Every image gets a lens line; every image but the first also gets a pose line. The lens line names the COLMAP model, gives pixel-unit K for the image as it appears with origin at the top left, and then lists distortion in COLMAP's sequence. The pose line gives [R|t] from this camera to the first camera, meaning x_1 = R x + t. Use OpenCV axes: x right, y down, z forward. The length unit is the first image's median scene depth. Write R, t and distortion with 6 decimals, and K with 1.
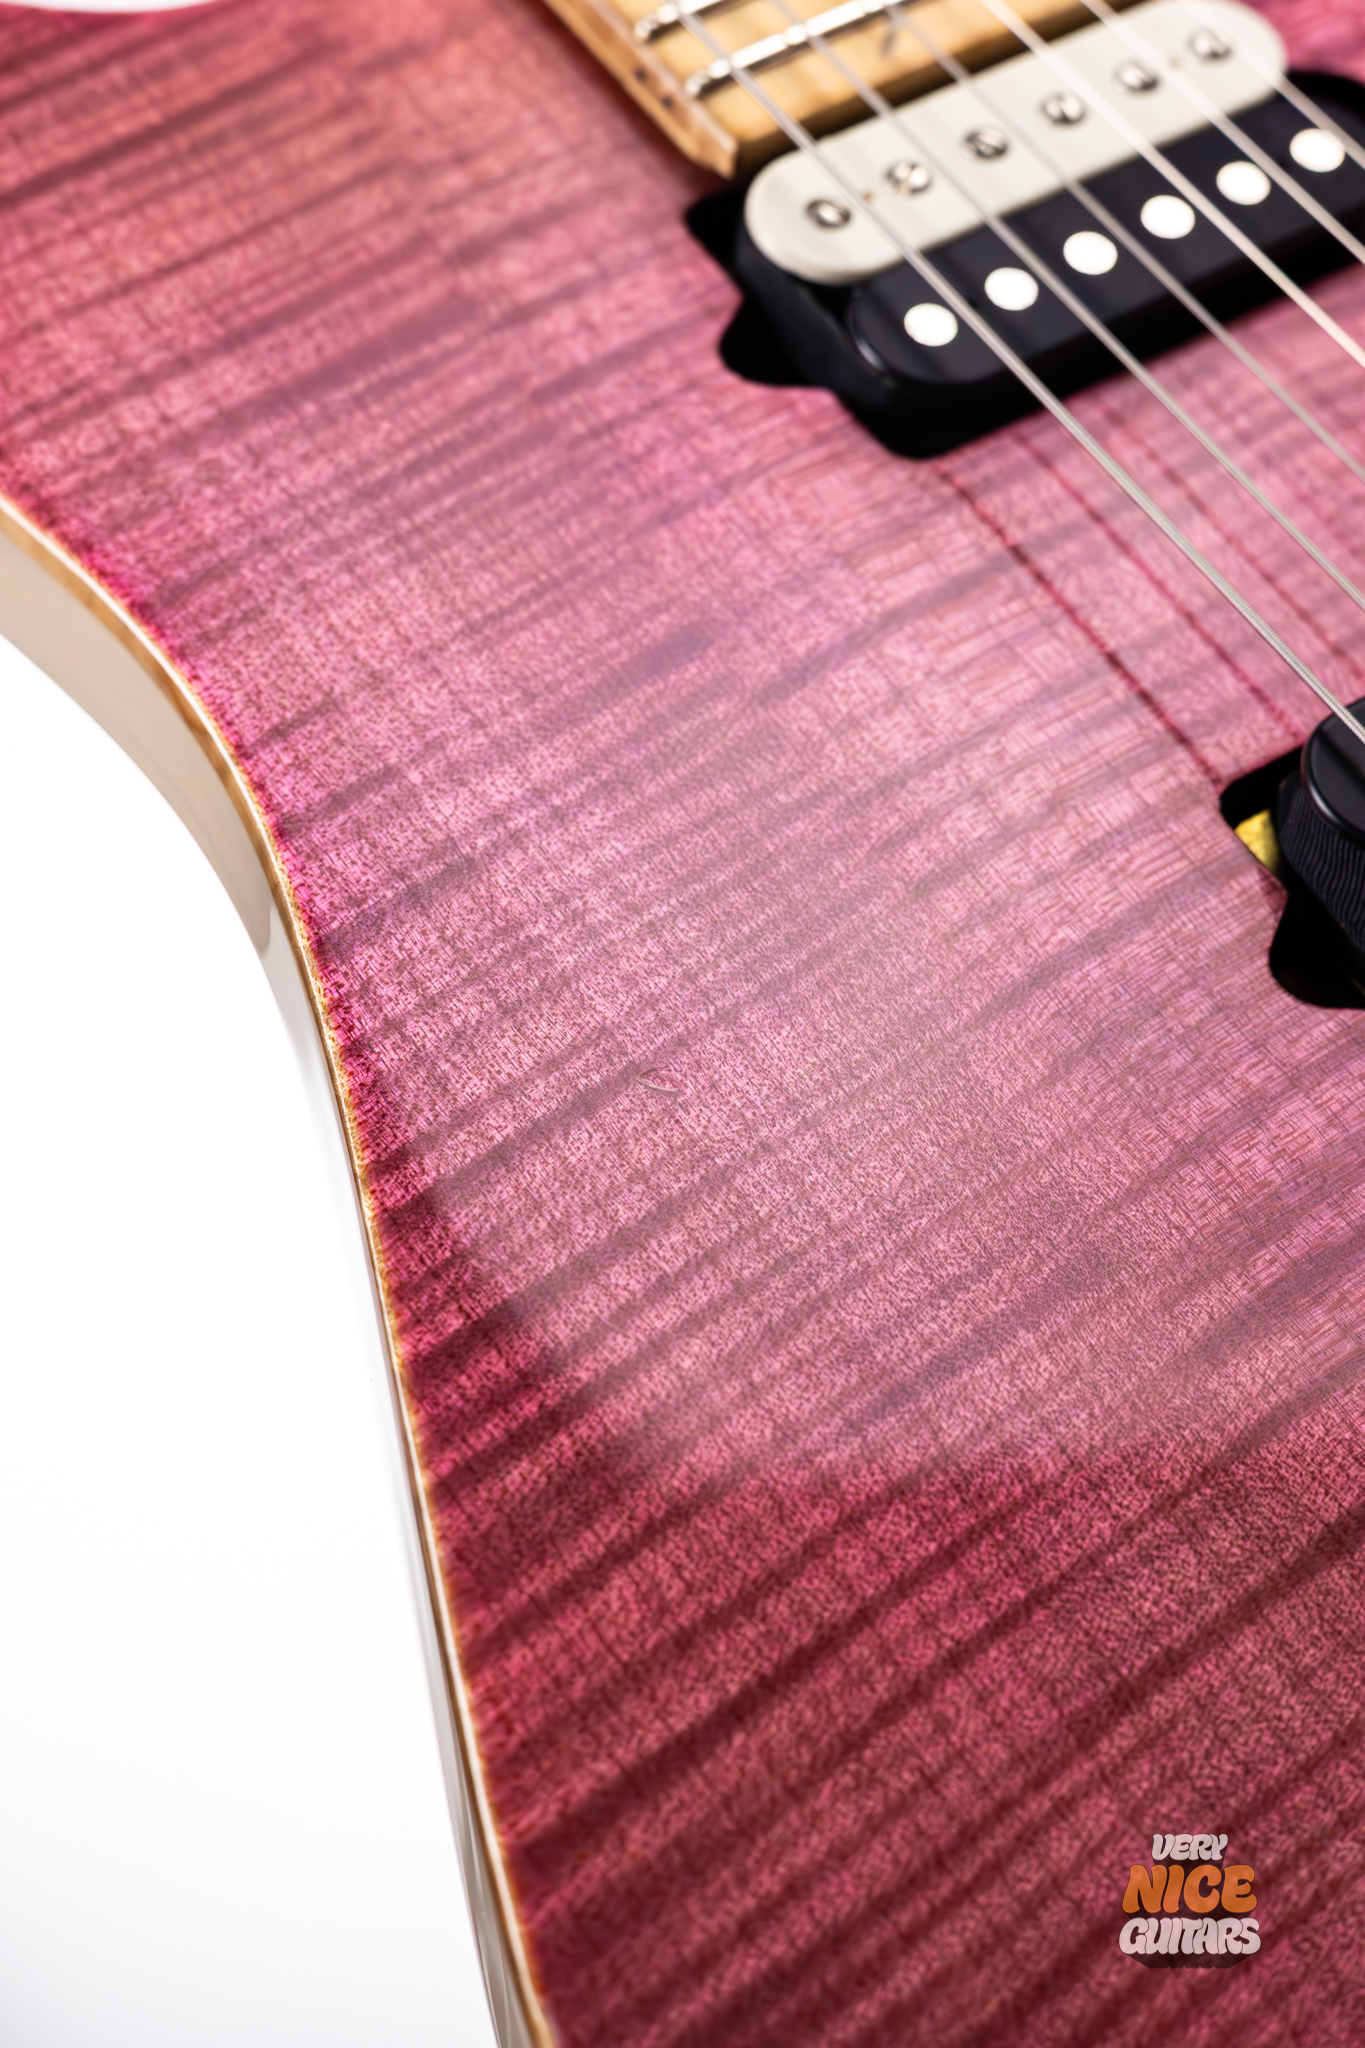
lens RADIAL K [[3475.7, 0, 682.5], [0, 3475.7, 1024.0], [0, 0, 1]] dist [-0.051159, 0.018789]
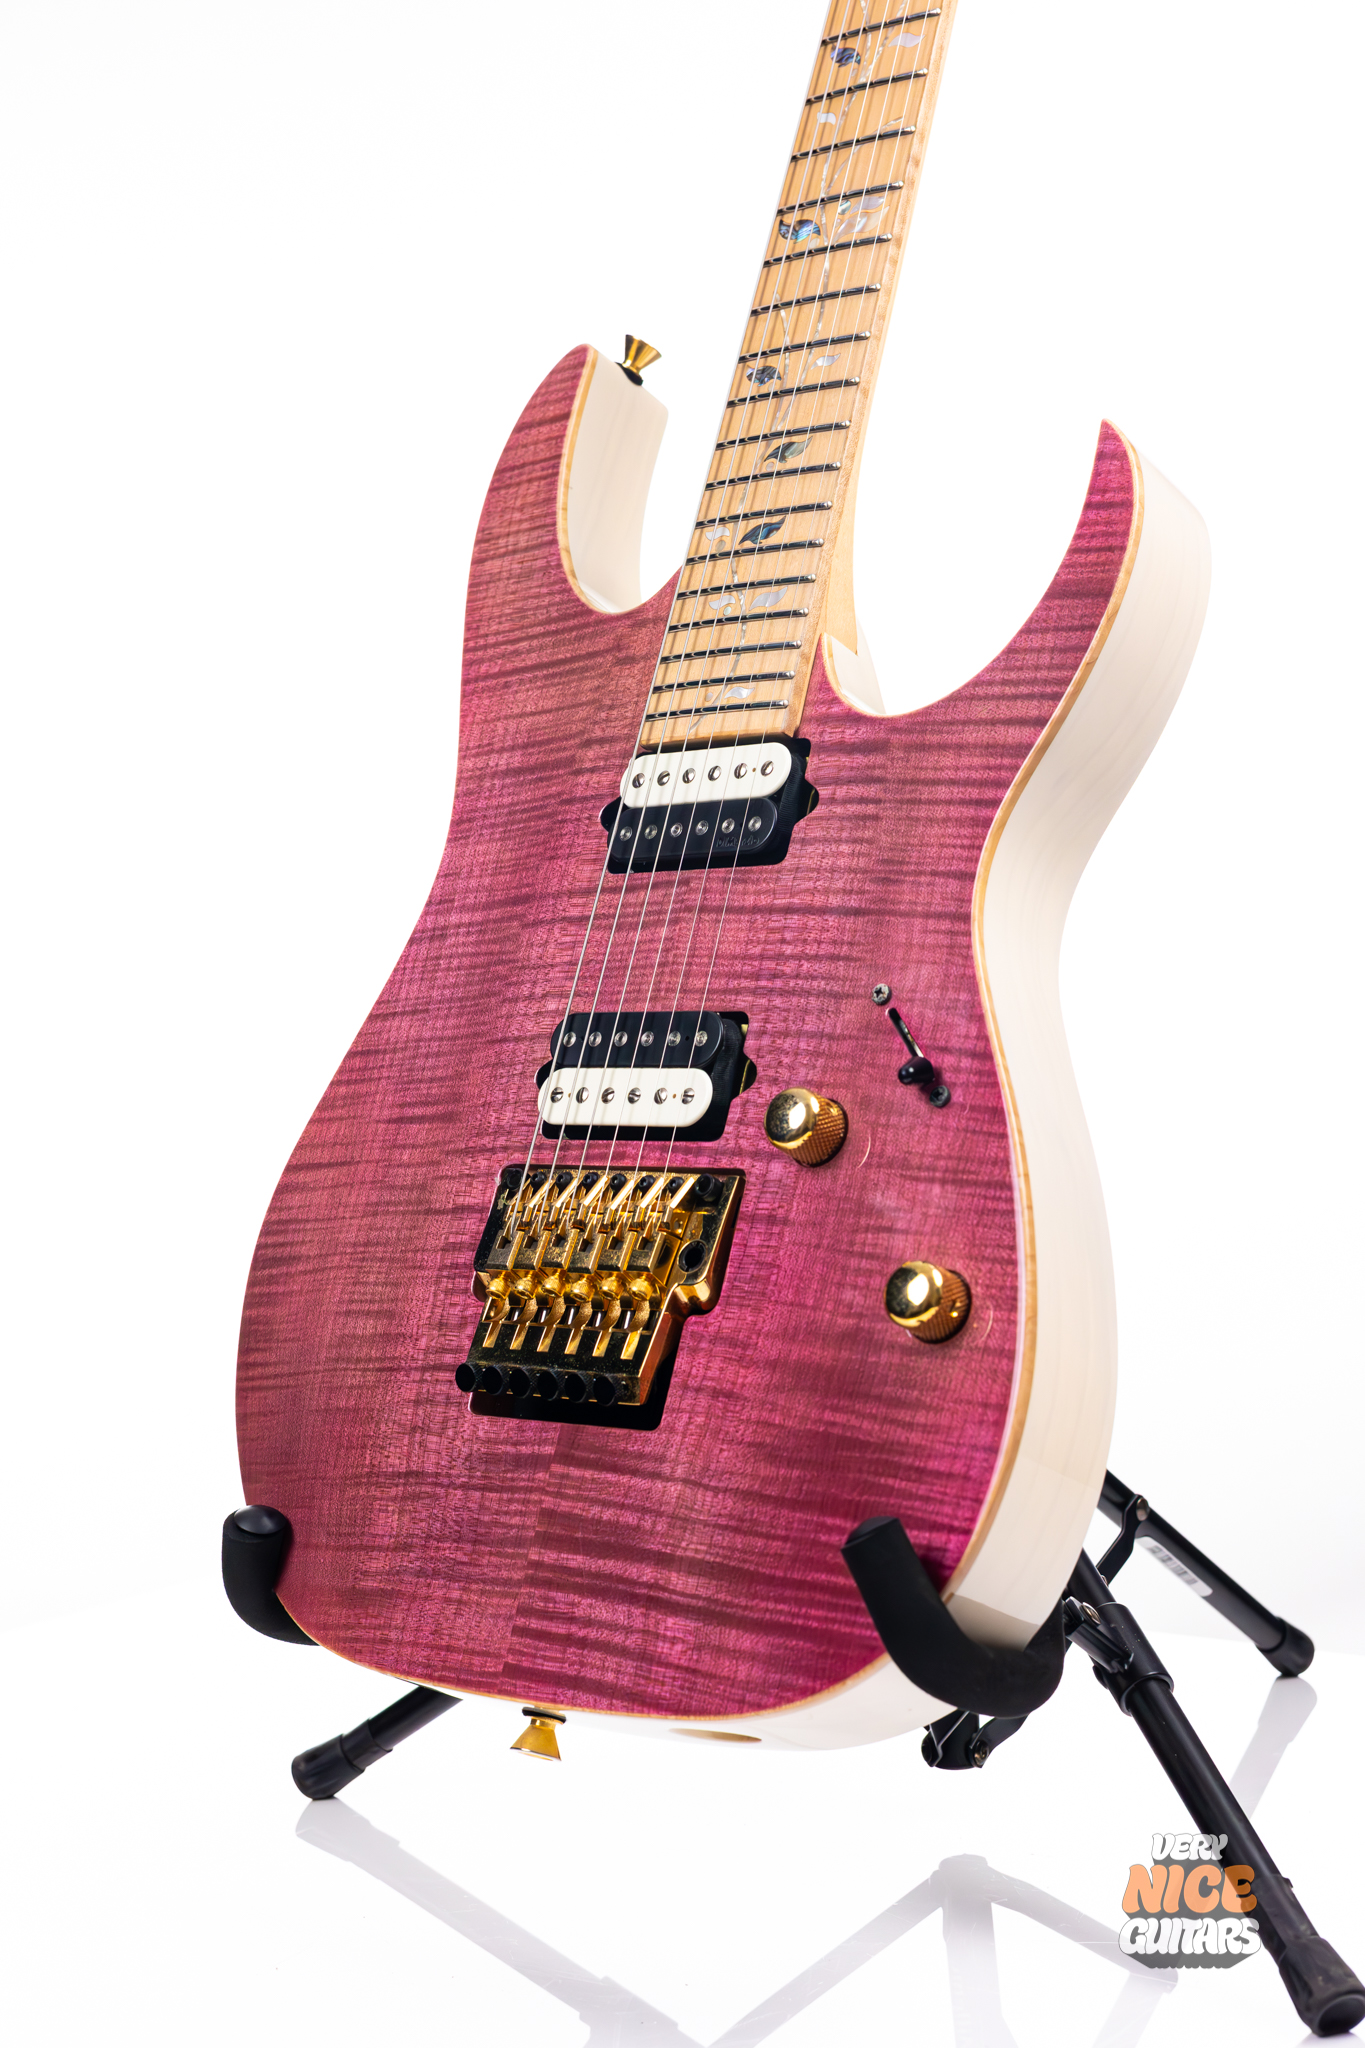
lens RADIAL K [[3256.1, 0, 678.2], [0, 3256.1, 984.8], [0, 0, 1]] dist [0.012699, 0.016308]
pose [[0.438298, 0.479498, -0.760248, 2.617424], [-0.142073, 0.872145, 0.468165, -1.604514], [0.887530, -0.097186, 0.450383, -0.314794]]
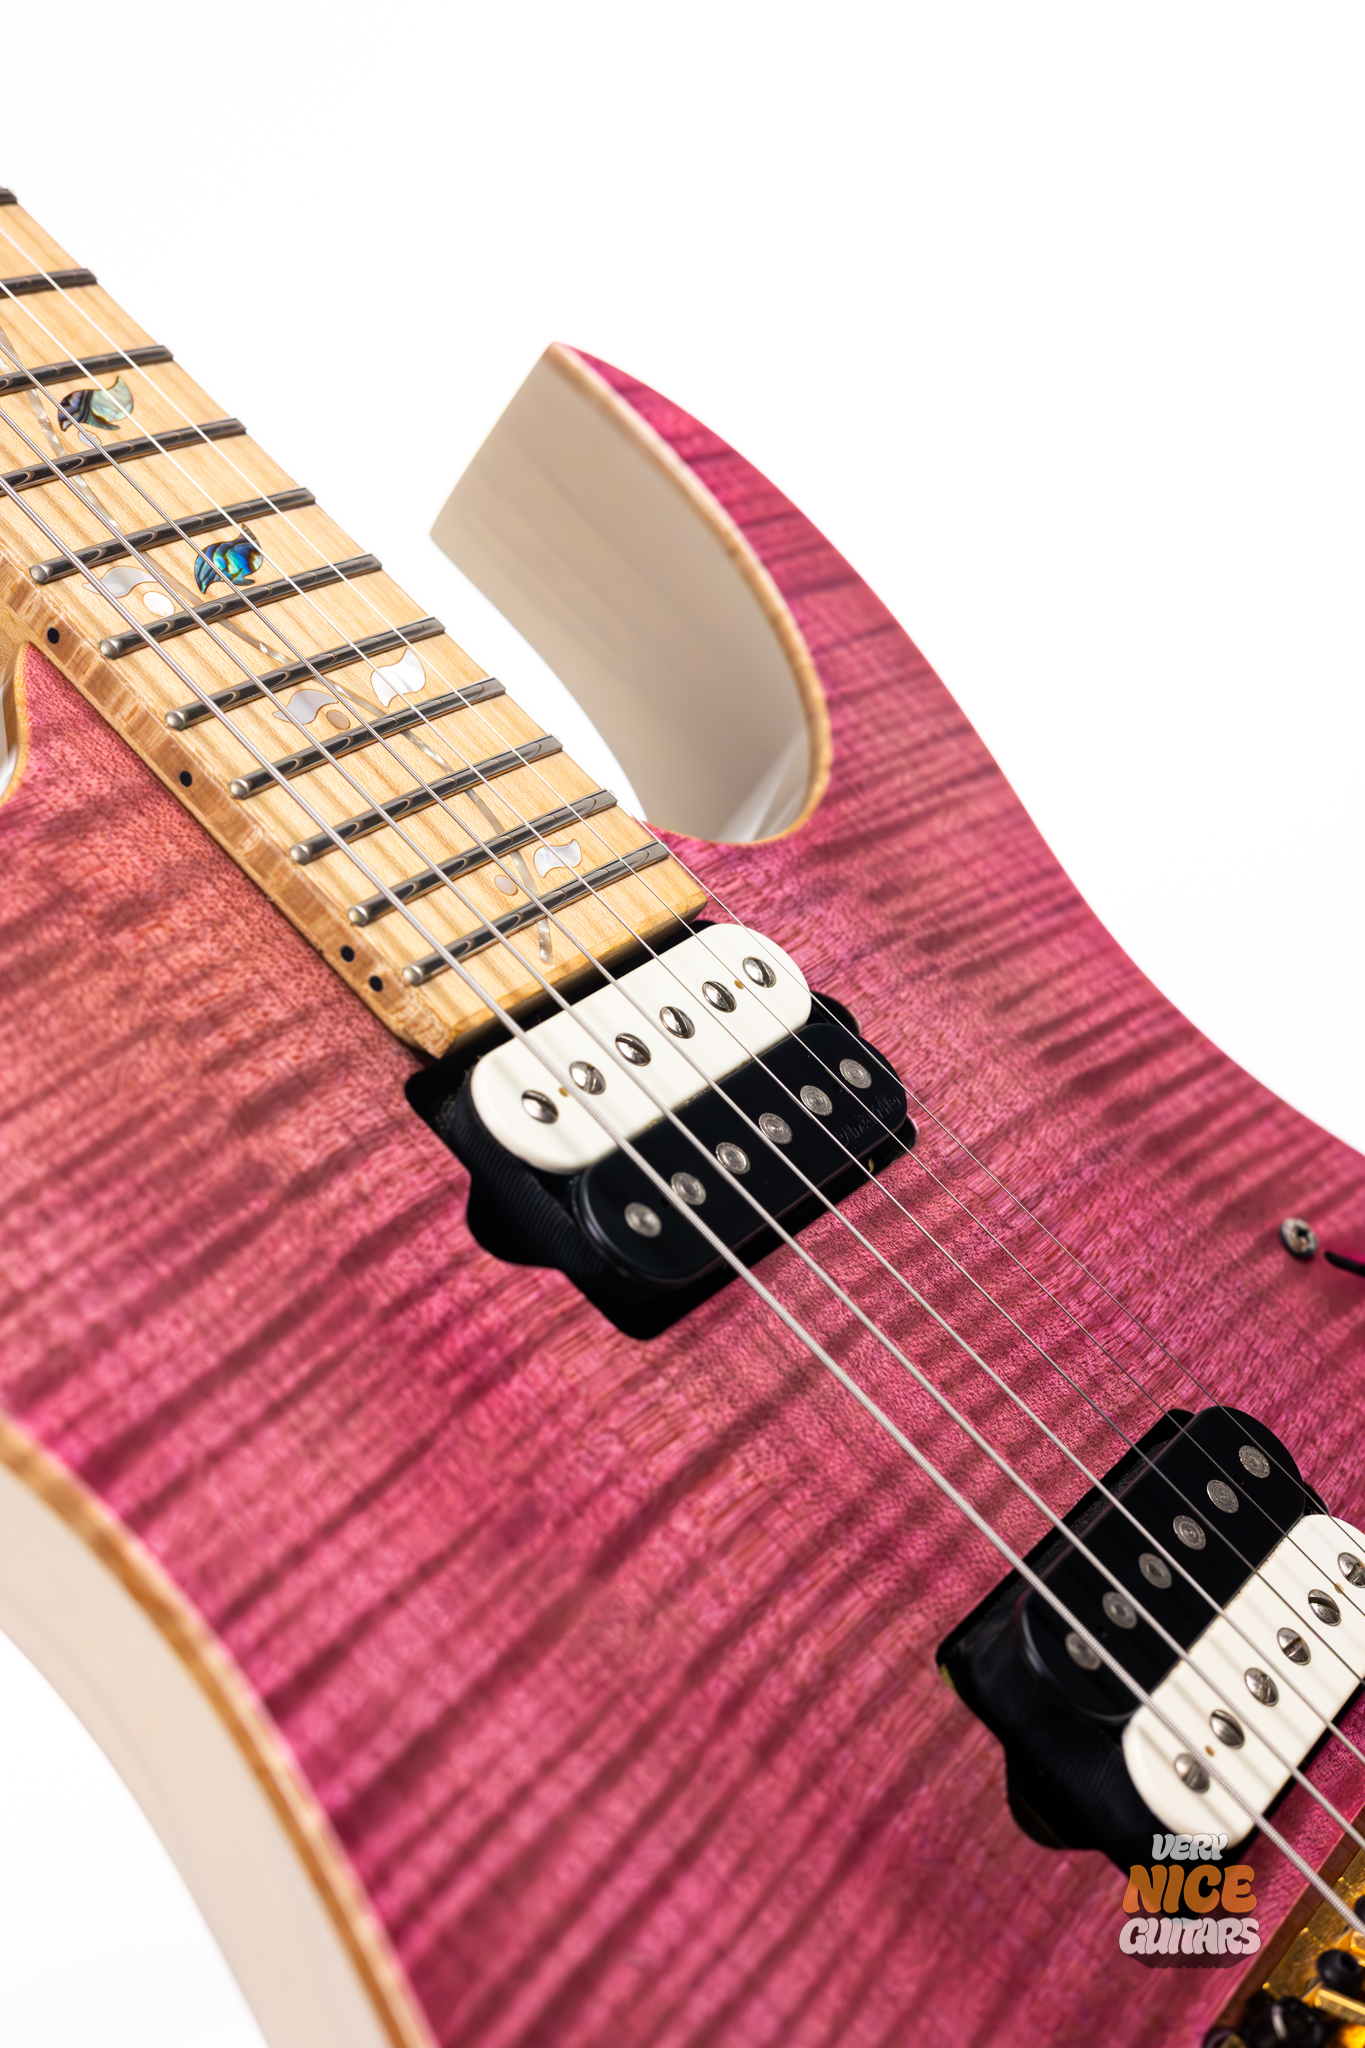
lens RADIAL K [[3301.1, 0, 682.5], [0, 3301.1, 1024.0], [0, 0, 1]] dist [-0.009222, 0.006700]
pose [[0.855287, 0.094258, 0.509509, -0.530863], [-0.021942, 0.989021, -0.146135, -0.116707], [-0.517690, 0.113807, 0.847965, 0.061815]]
